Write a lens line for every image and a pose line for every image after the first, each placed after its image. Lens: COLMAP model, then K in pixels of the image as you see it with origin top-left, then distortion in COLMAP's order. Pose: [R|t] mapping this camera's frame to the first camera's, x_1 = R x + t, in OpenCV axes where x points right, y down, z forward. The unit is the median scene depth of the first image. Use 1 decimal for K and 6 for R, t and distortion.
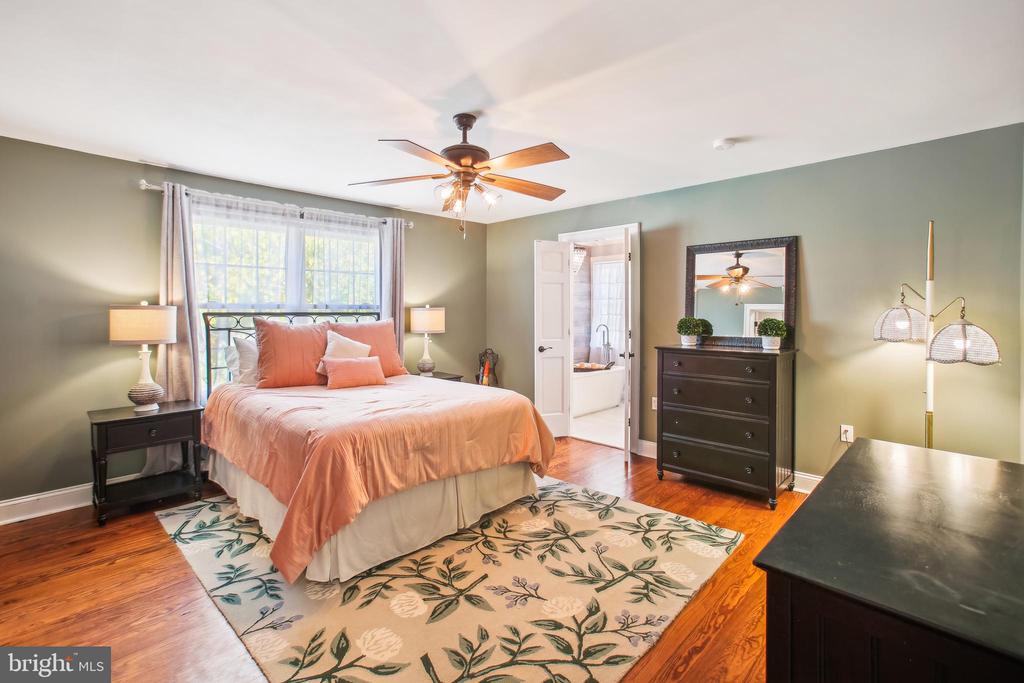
lens RADIAL K [[469.3, 0, 506.9], [0, 469.3, 318.3], [0, 0, 1]] dist [-0.058754, 0.035458]
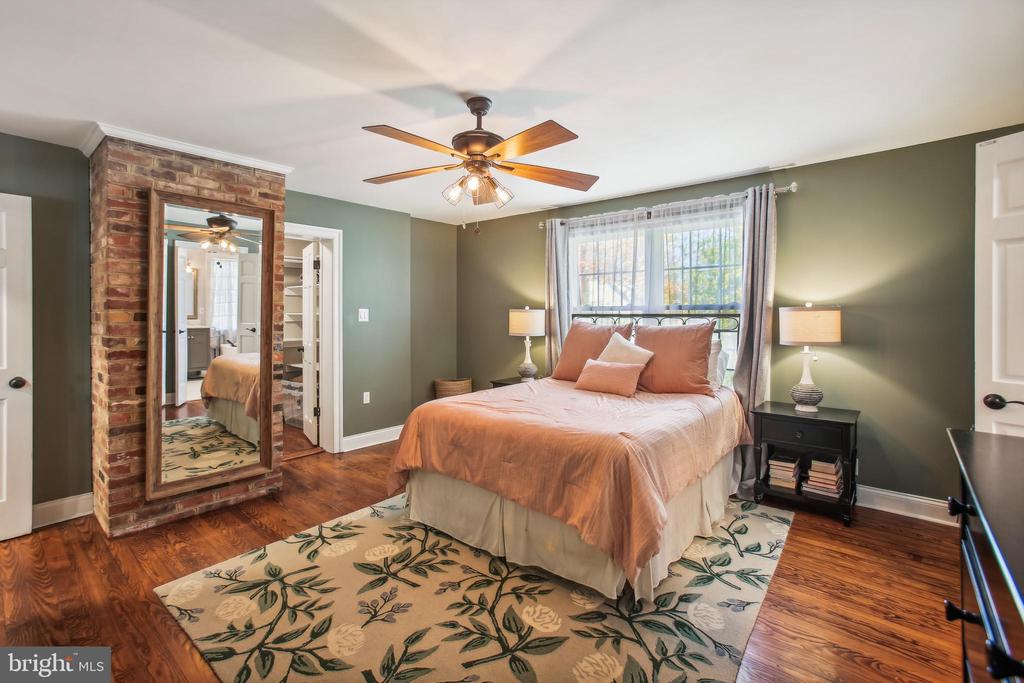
lens RADIAL K [[469.3, 0, 506.9], [0, 469.3, 318.3], [0, 0, 1]] dist [-0.058754, 0.035458]
pose [[0.065216, 0.007363, -0.997844, 0.840961], [-0.012289, 0.999903, 0.006575, -0.010106], [0.997796, 0.011834, 0.065300, 1.016269]]
